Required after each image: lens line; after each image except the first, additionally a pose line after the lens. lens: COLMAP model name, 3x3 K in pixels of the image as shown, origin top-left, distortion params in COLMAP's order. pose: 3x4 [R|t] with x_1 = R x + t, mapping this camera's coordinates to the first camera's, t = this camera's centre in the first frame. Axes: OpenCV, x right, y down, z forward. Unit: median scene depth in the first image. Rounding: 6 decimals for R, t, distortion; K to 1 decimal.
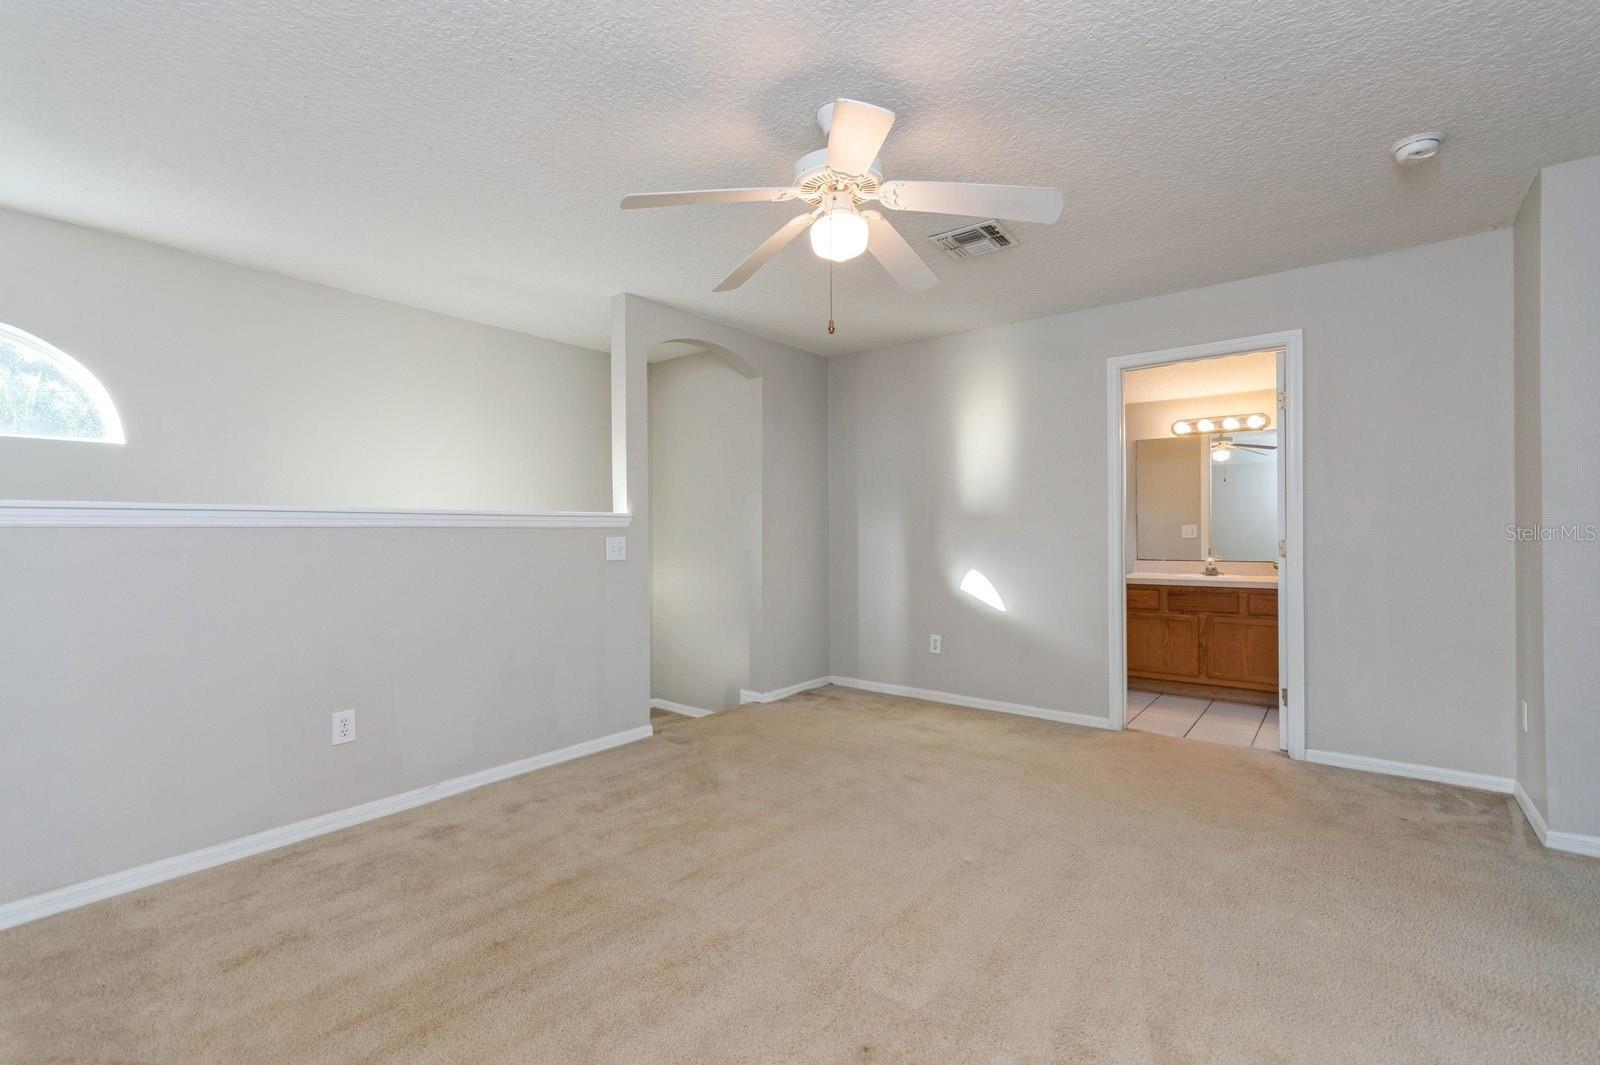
lens RADIAL K [[695.6, 0, 796.9], [0, 695.6, 525.6], [0, 0, 1]] dist [0.002139, 0.000148]
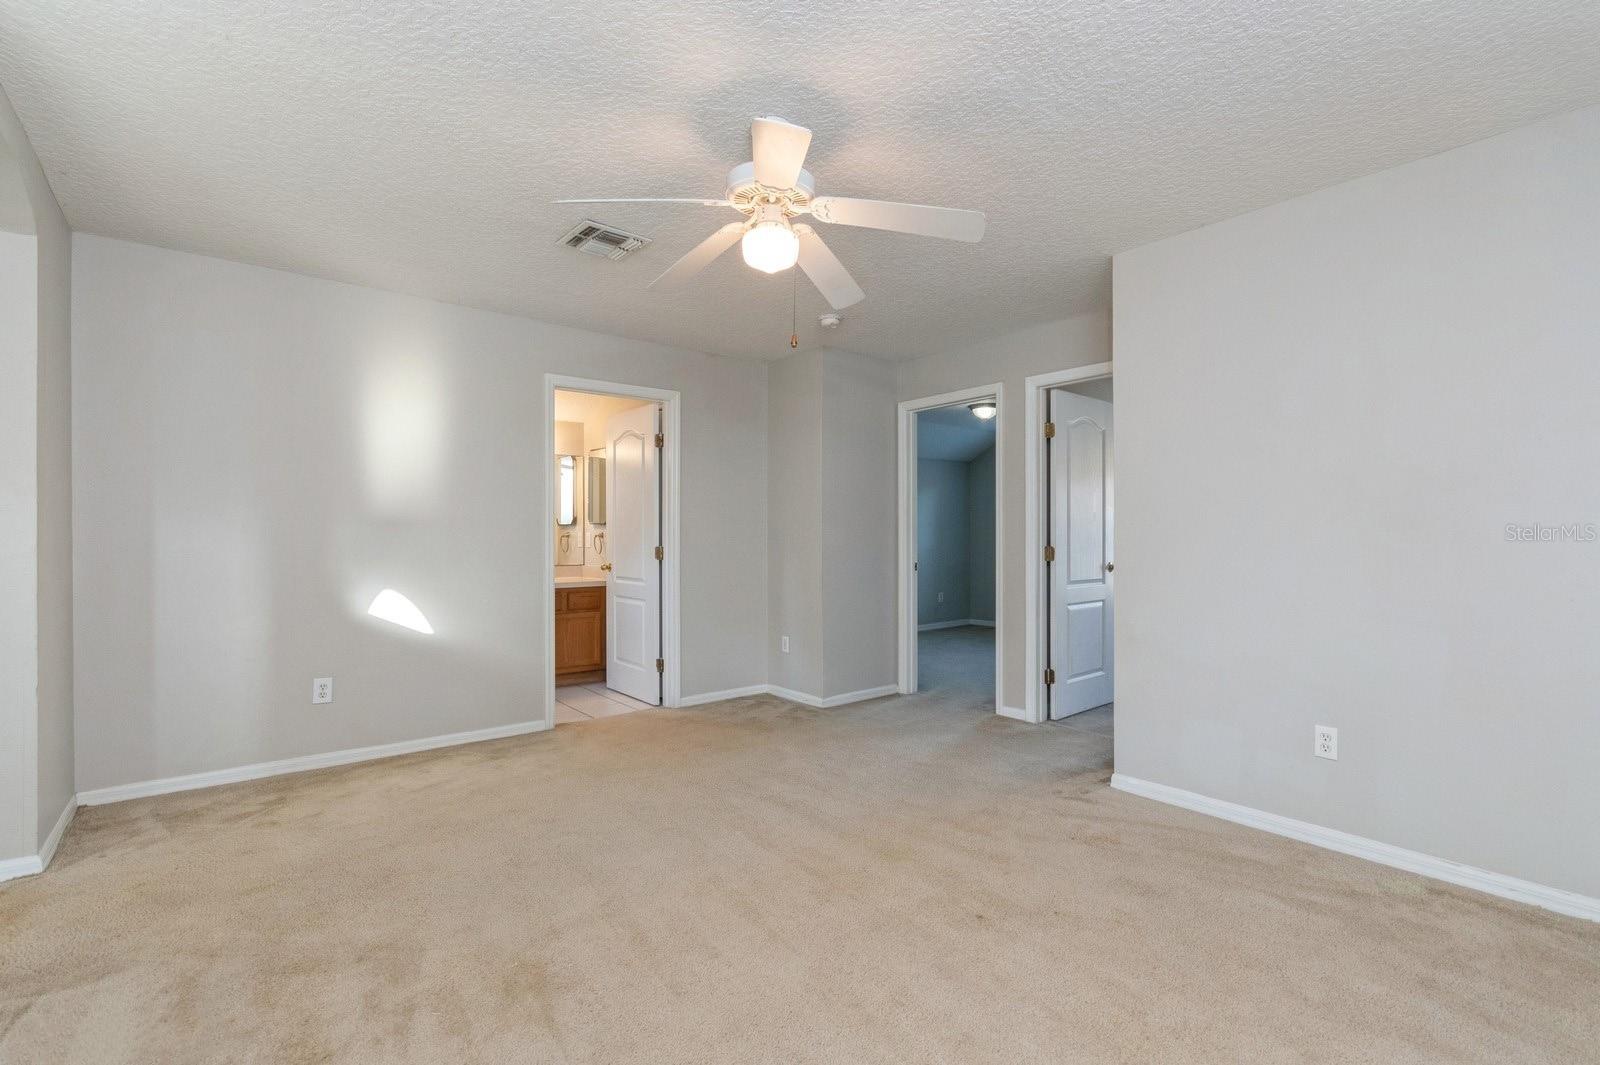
lens RADIAL K [[713.1, 0, 799.7], [0, 713.1, 556.4], [0, 0, 1]] dist [-0.000008, -0.000068]
pose [[0.224826, -0.023040, 0.974126, -0.503688], [-0.010032, 0.999613, 0.025958, 0.000734], [-0.974347, -0.015609, 0.224508, 0.391060]]
